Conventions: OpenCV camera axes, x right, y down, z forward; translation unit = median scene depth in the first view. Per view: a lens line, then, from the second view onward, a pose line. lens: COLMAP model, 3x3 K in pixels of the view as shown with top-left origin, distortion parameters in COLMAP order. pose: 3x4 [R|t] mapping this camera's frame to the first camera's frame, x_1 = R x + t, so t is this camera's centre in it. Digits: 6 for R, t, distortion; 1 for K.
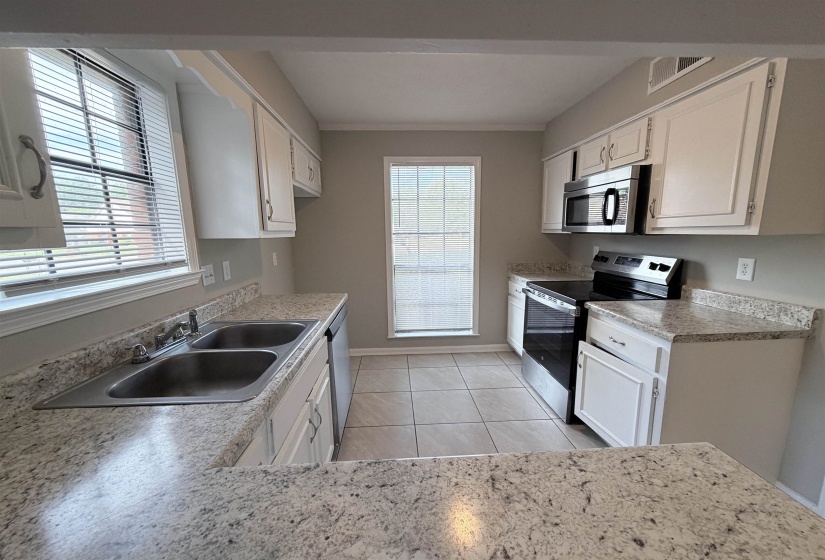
lens RADIAL K [[332.5, 0, 410.2], [0, 332.5, 284.9], [0, 0, 1]] dist [0.001890, -0.000457]
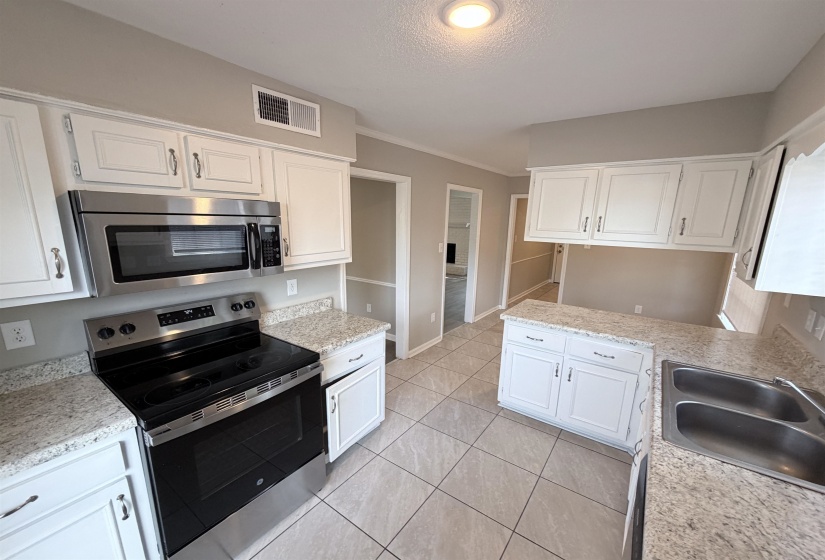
lens RADIAL K [[332.5, 0, 410.2], [0, 332.5, 280.5], [0, 0, 1]] dist [0.001890, -0.000457]
pose [[-0.770550, -0.118431, 0.626281, -0.251122], [0.093195, 0.951091, 0.294516, -0.432173], [-0.630530, 0.285305, -0.721826, 1.651807]]
